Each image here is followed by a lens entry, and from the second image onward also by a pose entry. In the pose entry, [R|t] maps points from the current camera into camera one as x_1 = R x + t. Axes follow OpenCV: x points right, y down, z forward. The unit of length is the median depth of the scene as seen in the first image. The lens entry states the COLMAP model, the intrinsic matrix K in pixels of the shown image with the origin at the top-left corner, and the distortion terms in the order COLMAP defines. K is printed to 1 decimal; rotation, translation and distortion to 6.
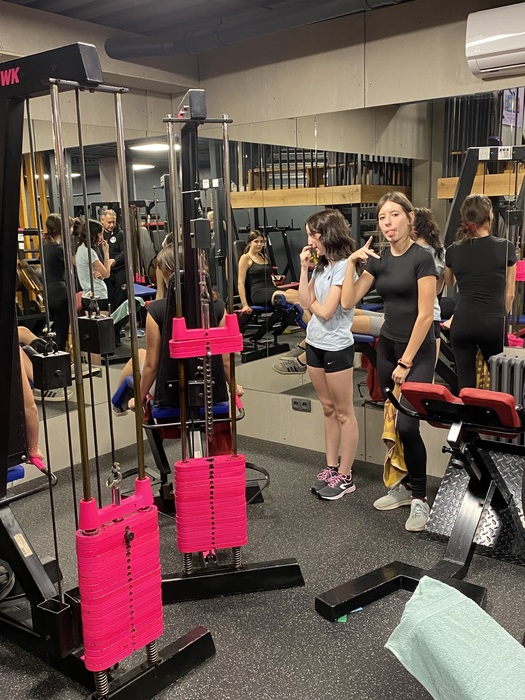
lens RADIAL K [[717.7, 0, 262.5], [0, 717.7, 350.0], [0, 0, 1]] dist [-0.008519, -0.012338]
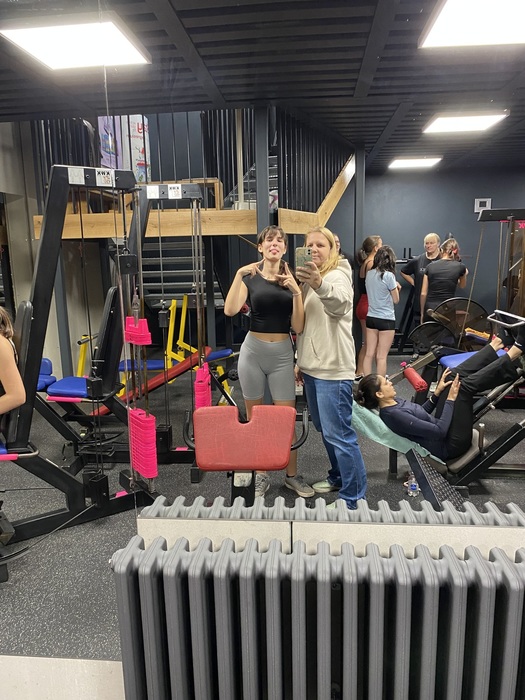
lens RADIAL K [[533.4, 0, 266.0], [0, 533.4, 357.7], [0, 0, 1]] dist [0.014706, -0.011567]
pose [[0.830982, -0.099578, 0.547315, 0.155131], [0.098714, 0.994630, 0.031086, -0.090390], [-0.547471, 0.028196, 0.836349, 0.450935]]
